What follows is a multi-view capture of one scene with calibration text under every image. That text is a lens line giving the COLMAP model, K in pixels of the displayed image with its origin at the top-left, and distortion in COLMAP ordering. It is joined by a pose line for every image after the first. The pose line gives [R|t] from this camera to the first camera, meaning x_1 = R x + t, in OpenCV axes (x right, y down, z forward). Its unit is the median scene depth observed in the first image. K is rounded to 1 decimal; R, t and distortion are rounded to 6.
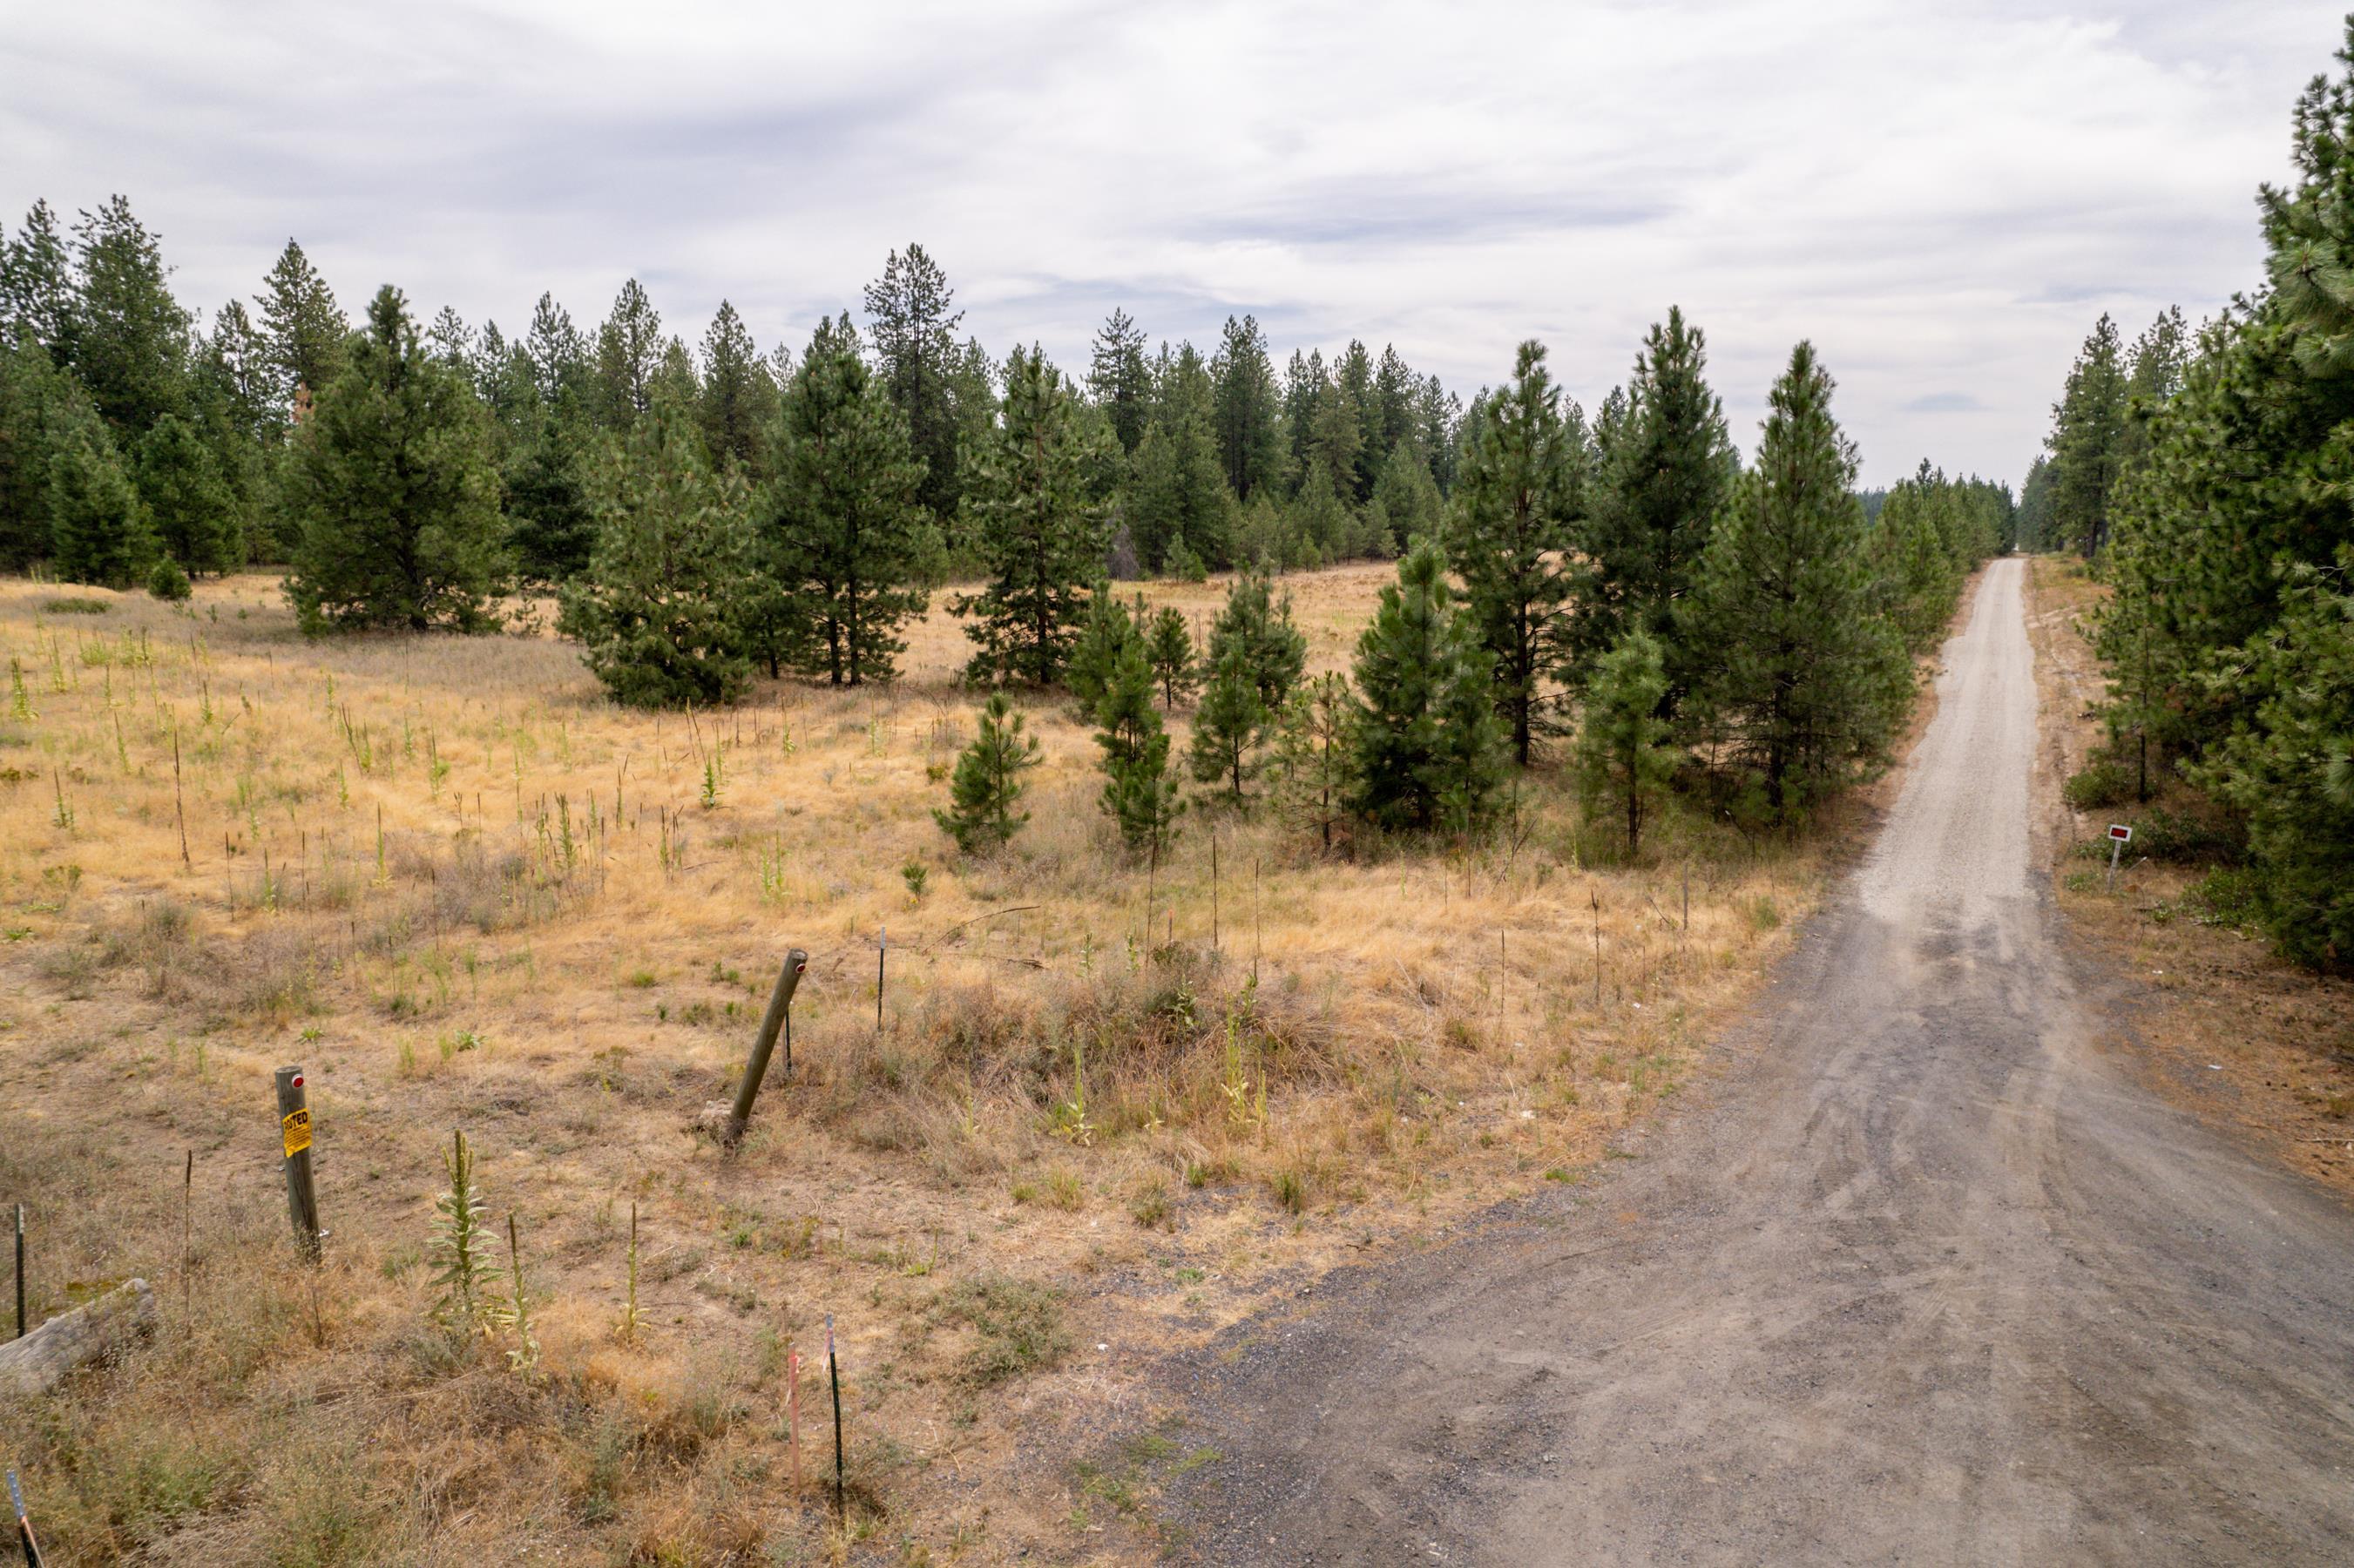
lens RADIAL K [[1507.1, 0, 1172.6], [0, 1507.1, 795.4], [0, 0, 1]] dist [-0.082068, 0.071978]
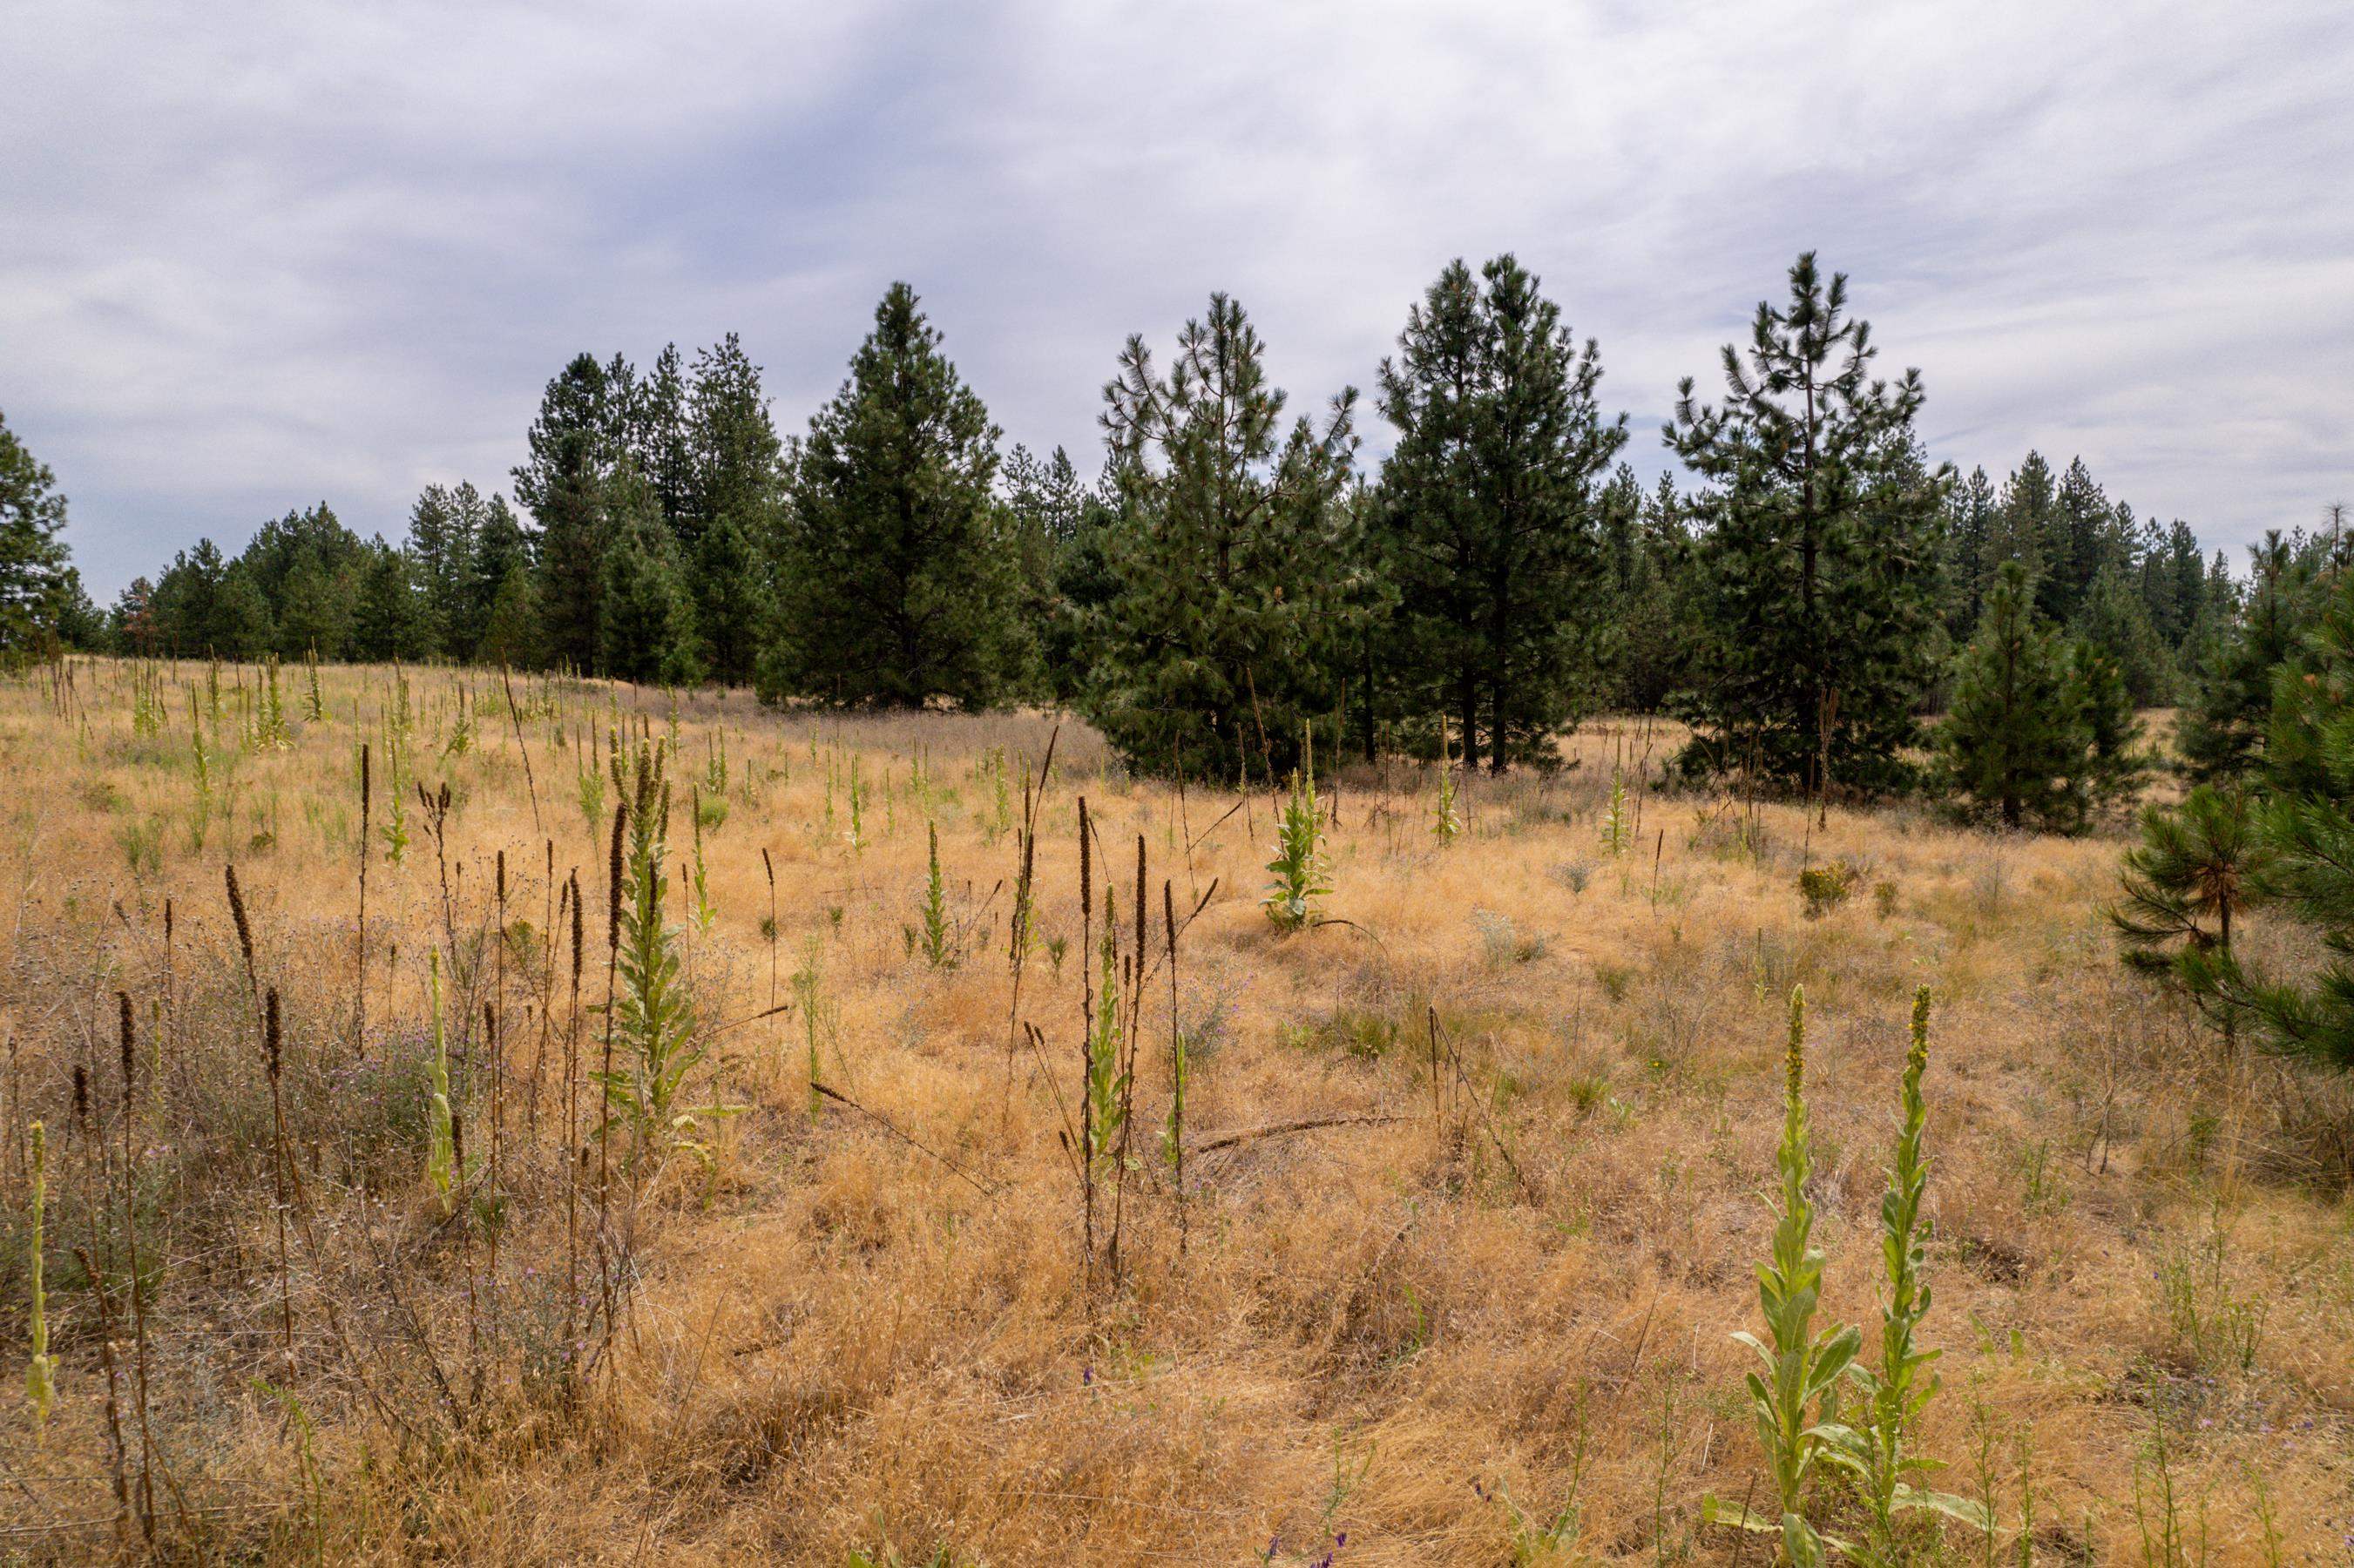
lens RADIAL K [[1503.2, 0, 1168.3], [0, 1503.2, 733.4], [0, 0, 1]] dist [-0.086313, 0.077737]
pose [[0.935576, 0.007761, -0.353041, -0.076519], [-0.065698, 0.986129, -0.152424, 0.006903], [0.346961, 0.165798, 0.923108, 0.236798]]
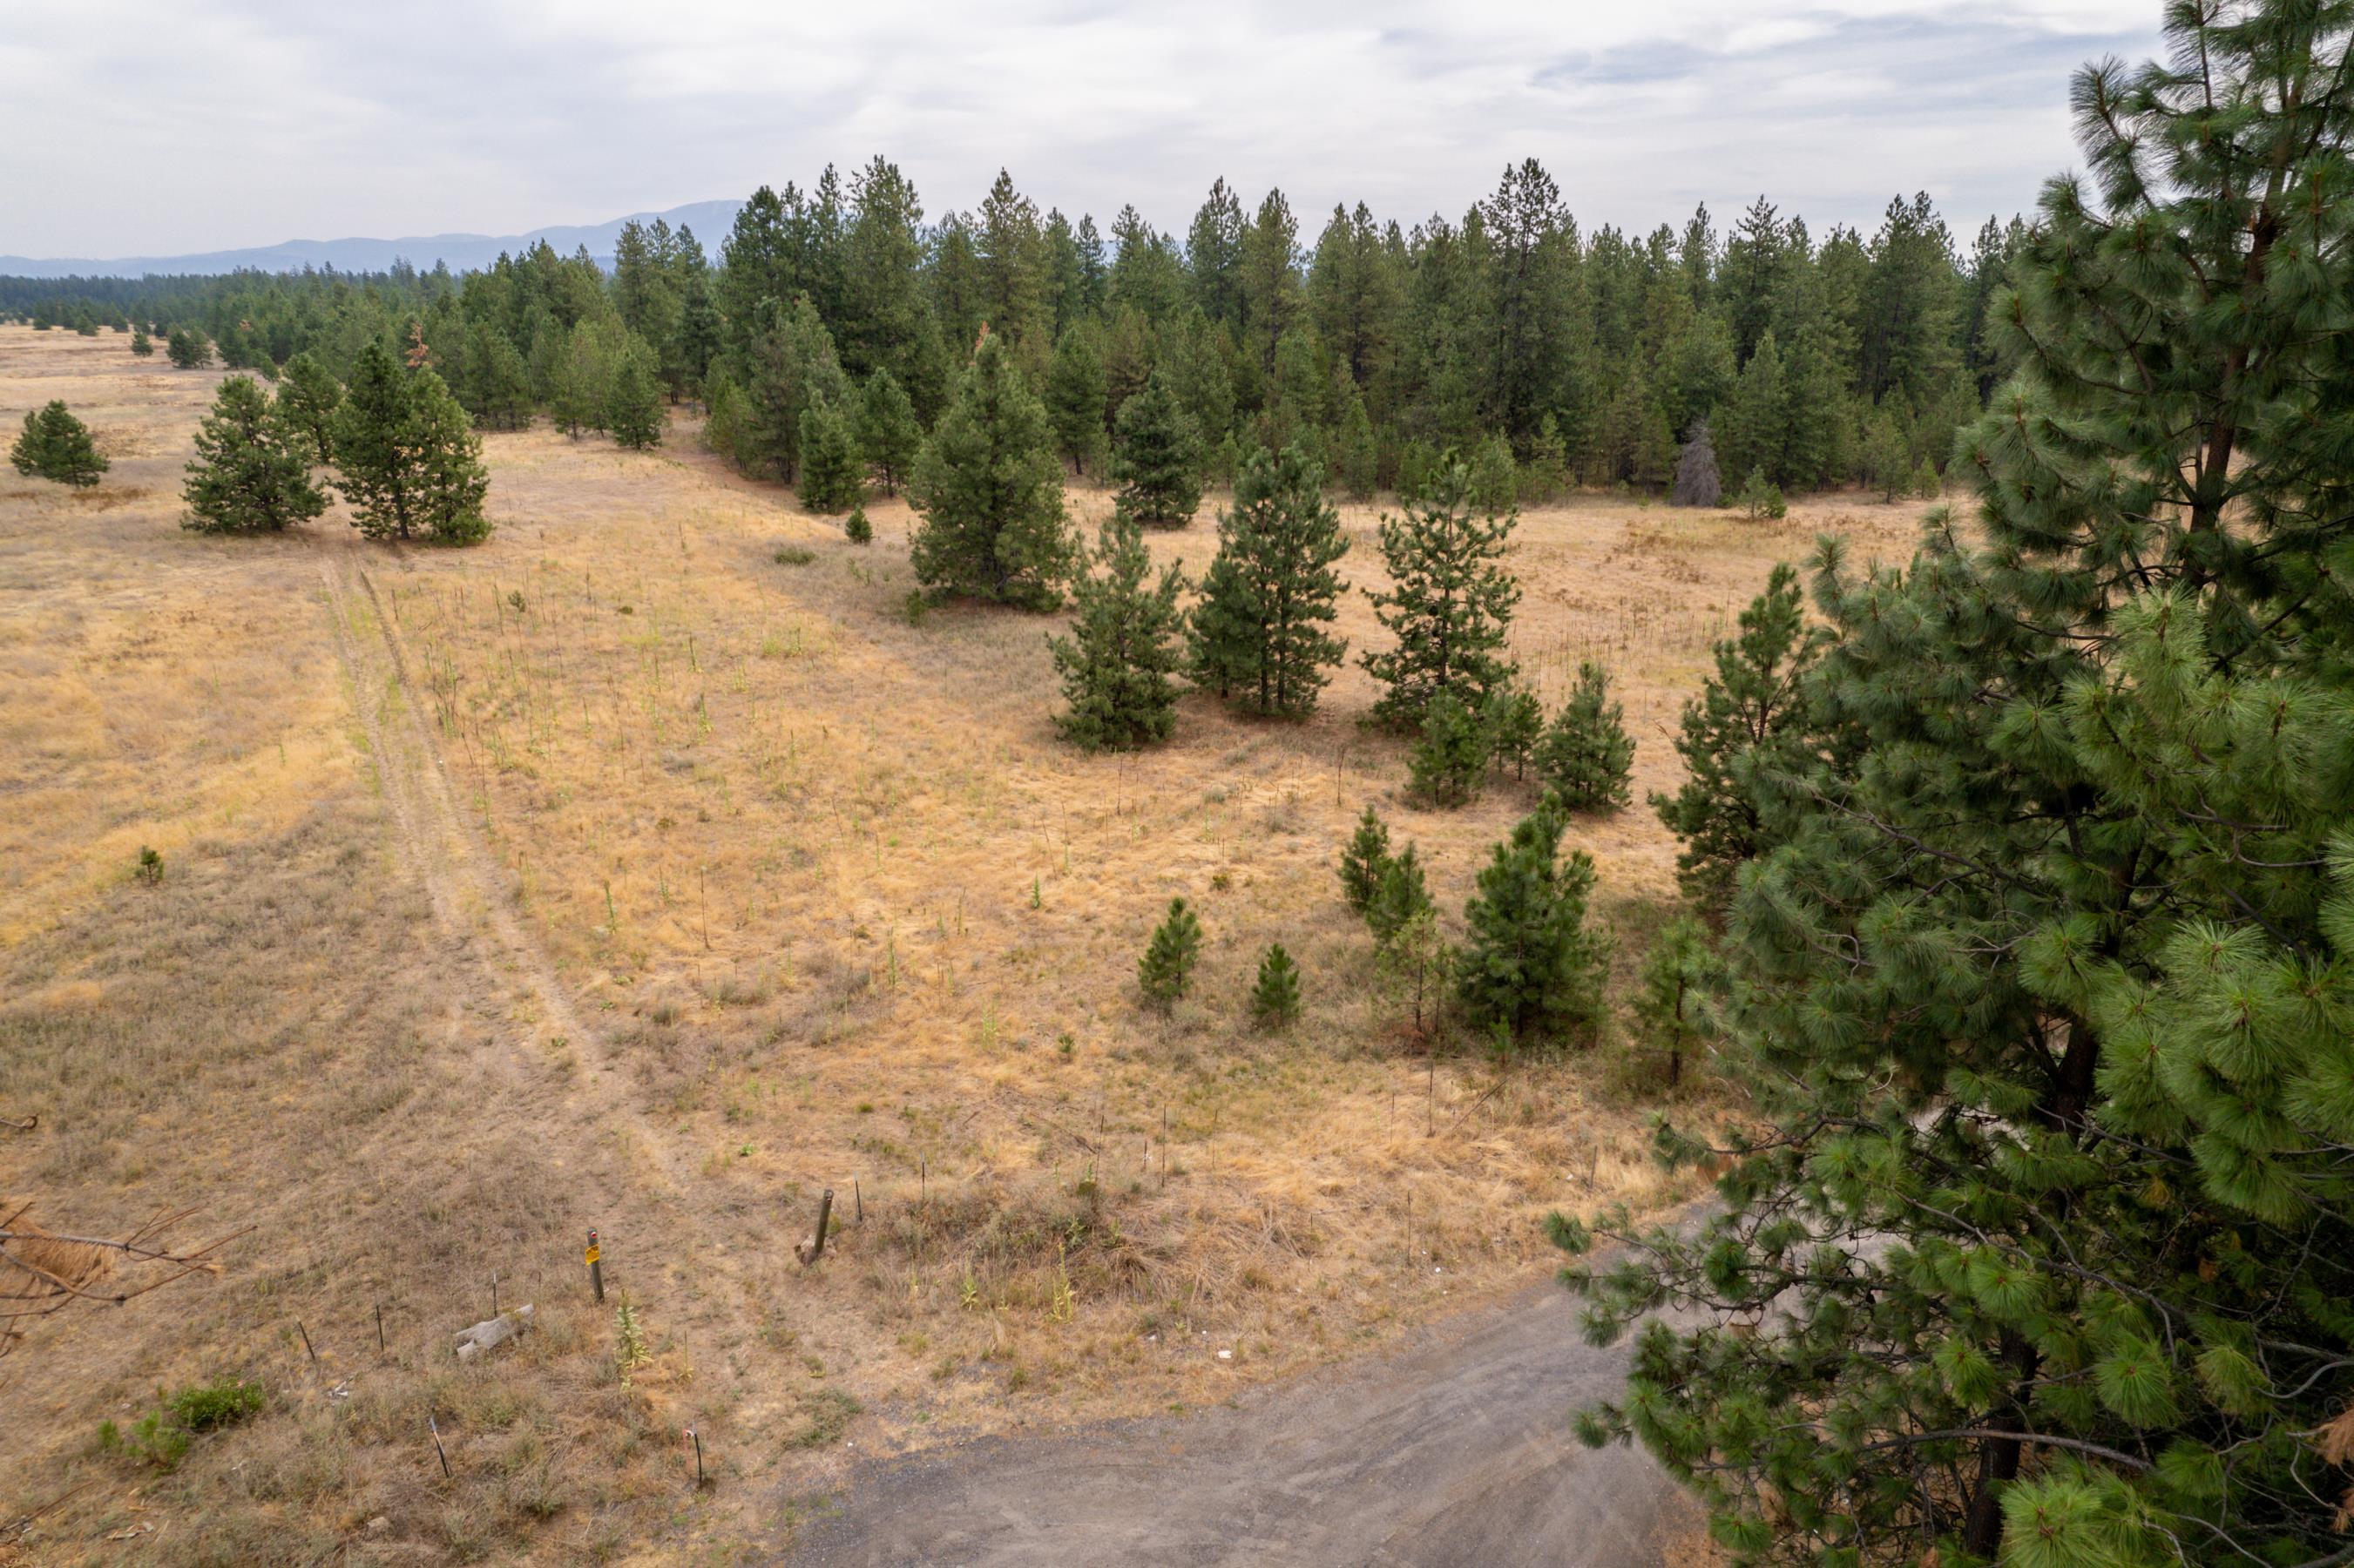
lens RADIAL K [[1507.1, 0, 1172.6], [0, 1507.1, 795.4], [0, 0, 1]] dist [-0.082068, 0.071978]
pose [[0.892114, 0.152556, -0.425276, 0.152570], [-0.087947, 0.981901, 0.167739, -0.130214], [0.443168, -0.112241, 0.889384, -0.087139]]
